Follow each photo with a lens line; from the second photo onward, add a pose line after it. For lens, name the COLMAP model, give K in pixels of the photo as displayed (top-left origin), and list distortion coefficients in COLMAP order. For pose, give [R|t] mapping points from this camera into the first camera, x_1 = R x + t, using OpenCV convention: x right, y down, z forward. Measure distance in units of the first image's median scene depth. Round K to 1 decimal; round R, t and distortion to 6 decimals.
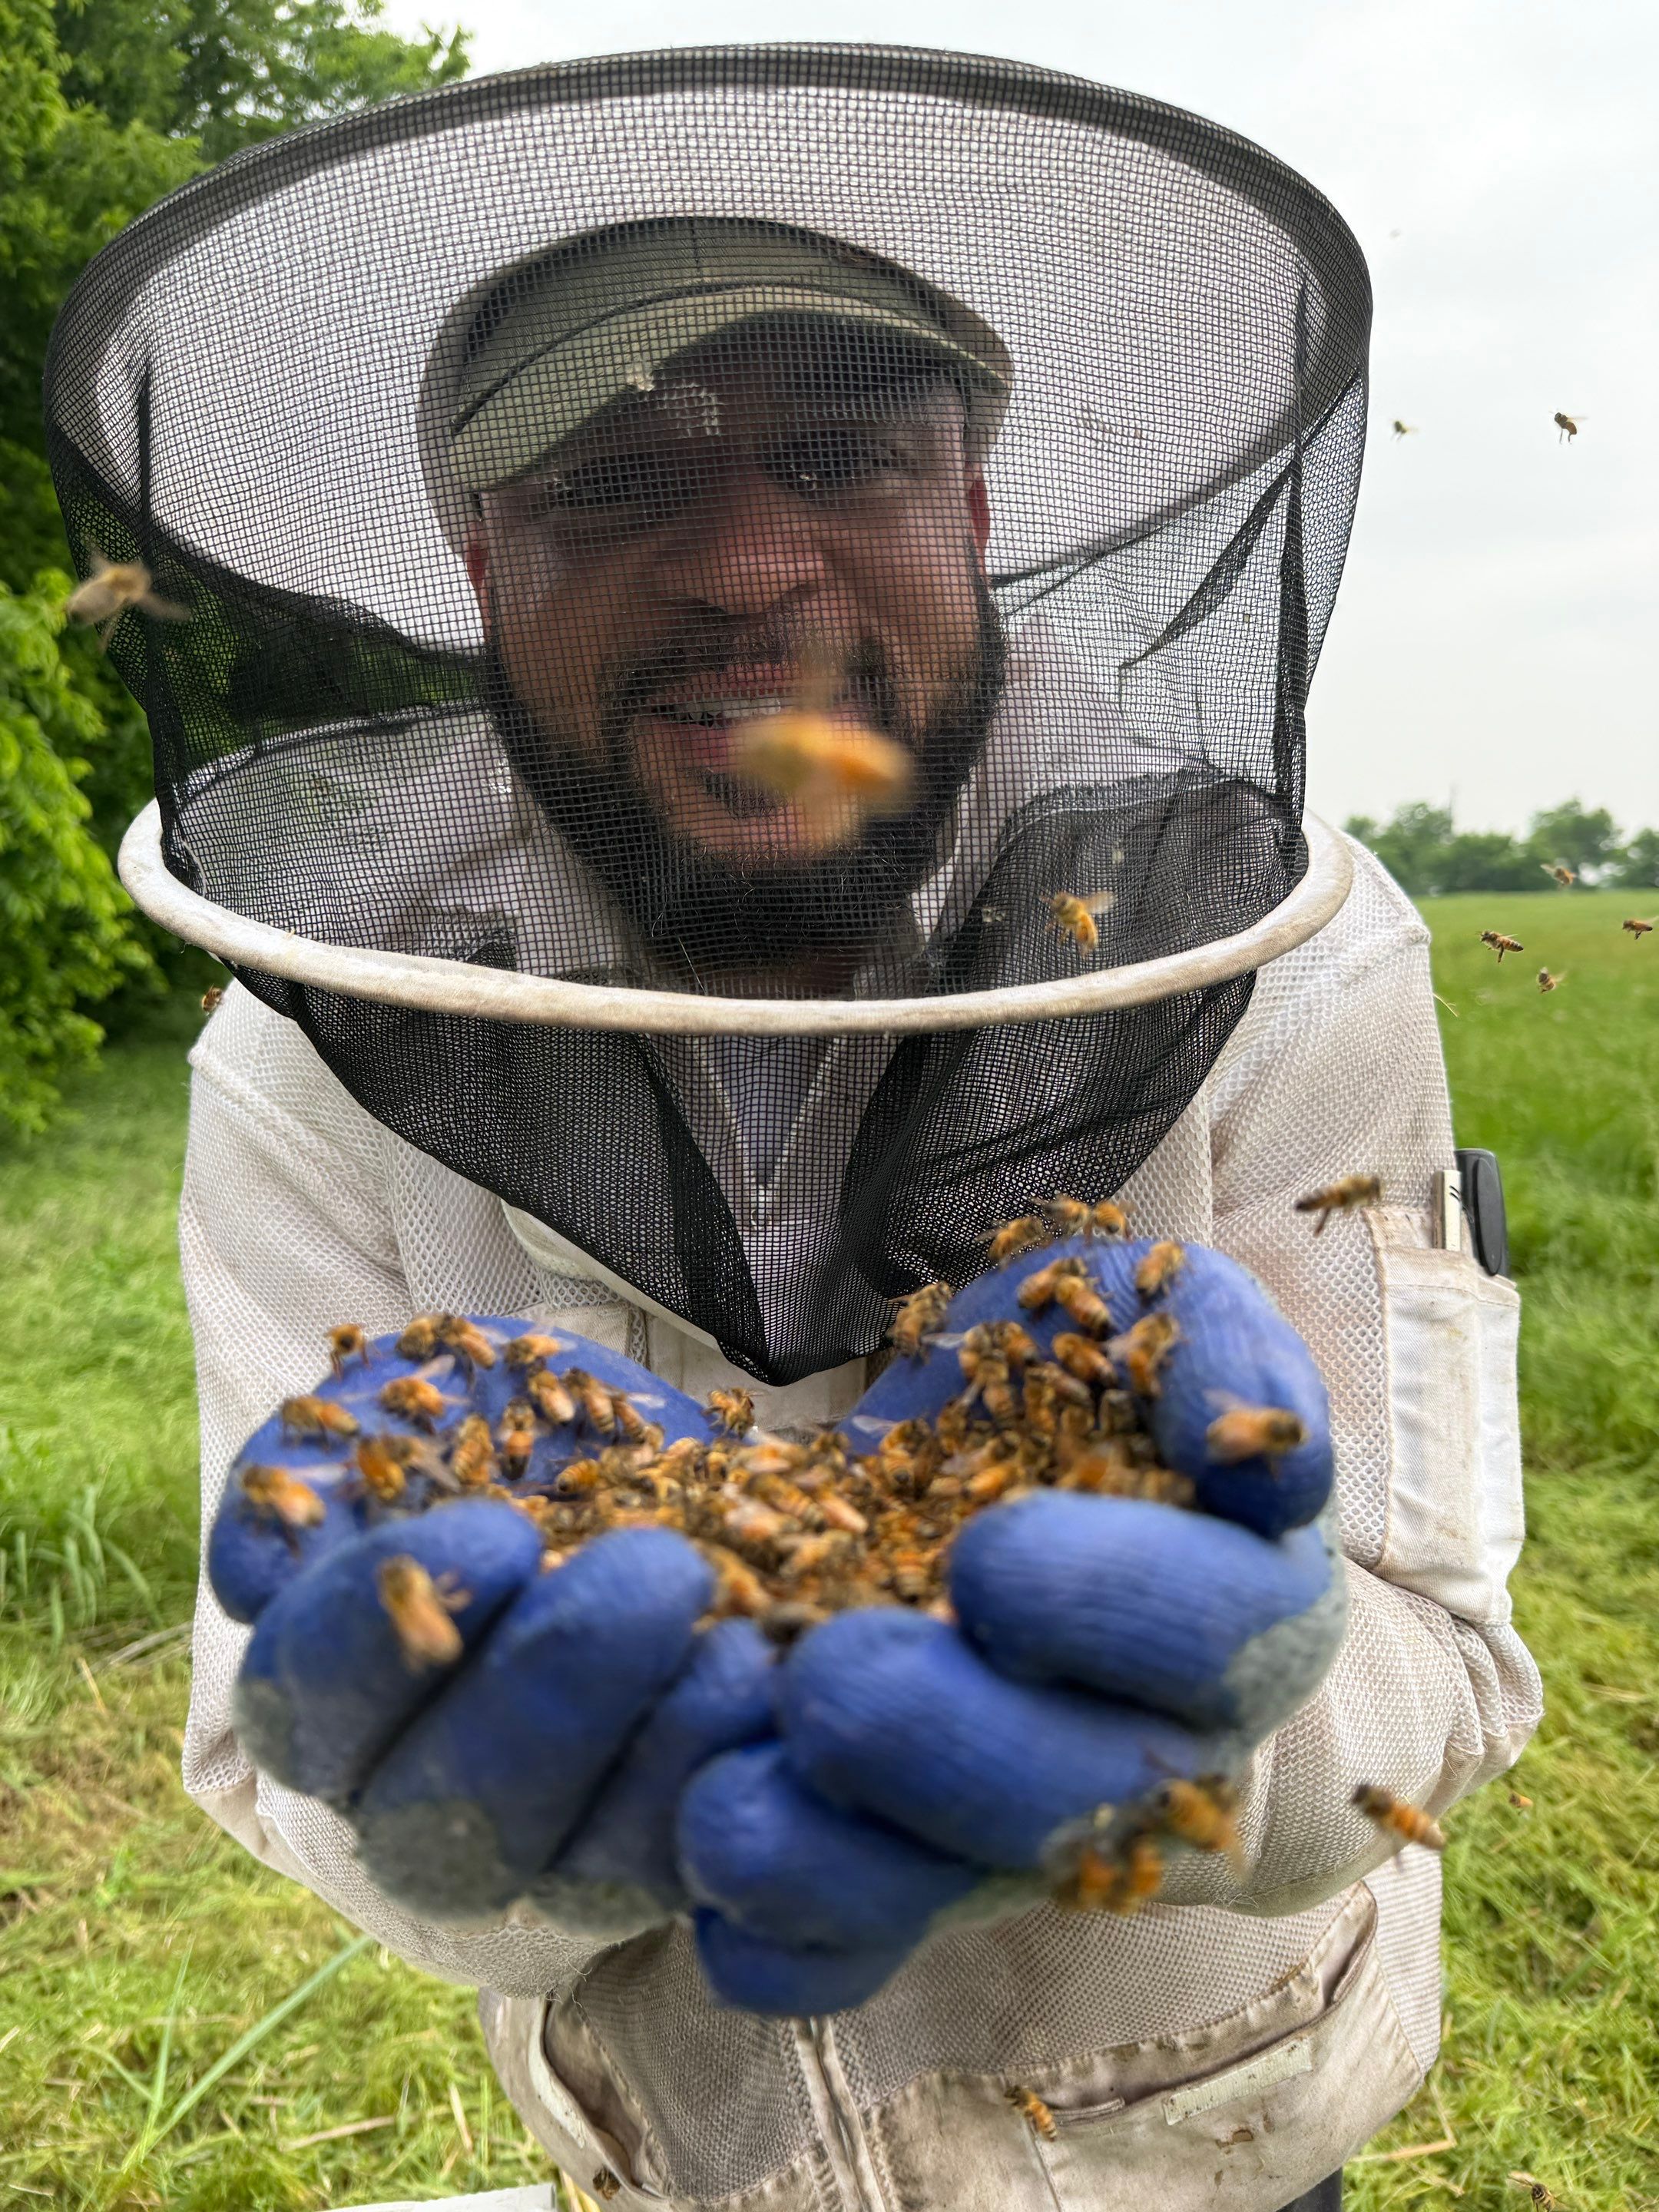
lens RADIAL K [[1573.2, 0, 814.8], [0, 1573.2, 1098.2], [0, 0, 1]] dist [-0.024425, 0.008003]
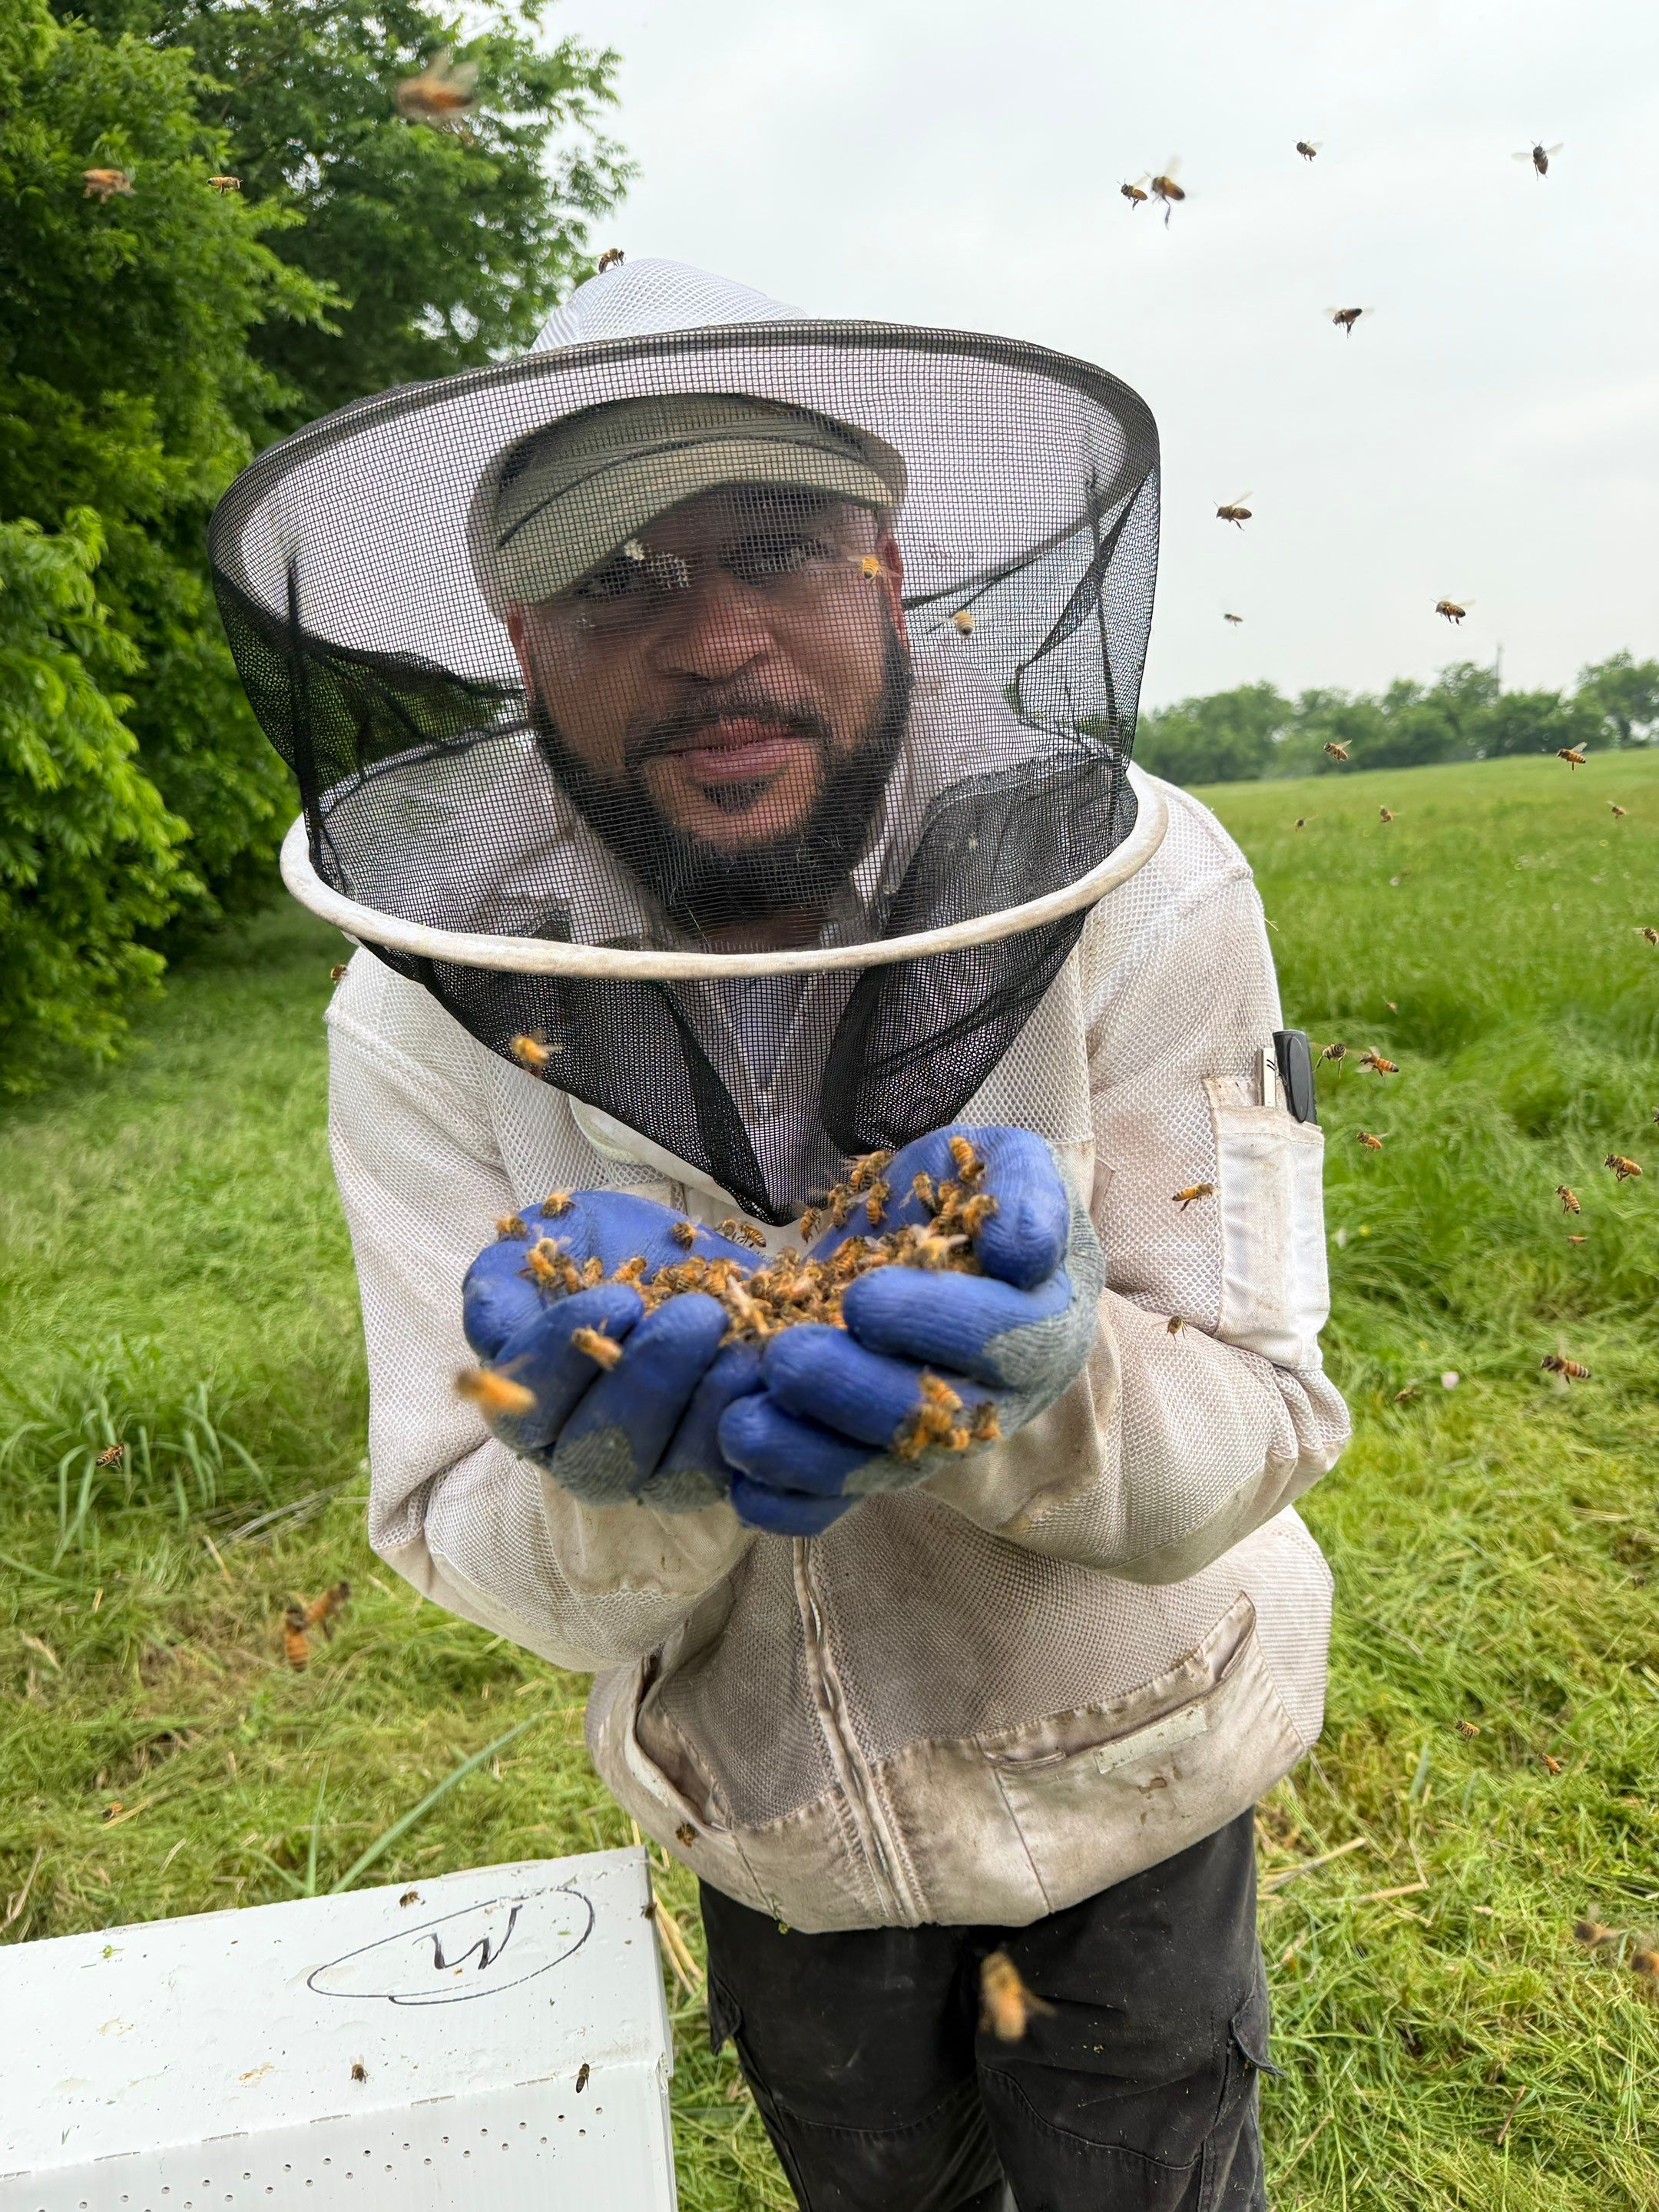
lens RADIAL K [[1643.1, 0, 829.0], [0, 1643.1, 1111.7], [0, 0, 1]] dist [-0.008284, -0.002112]
pose [[0.998613, -0.042070, -0.031649, 0.026763], [0.044343, 0.996202, 0.074934, -0.010250], [0.028376, -0.076233, 0.996686, -0.159596]]
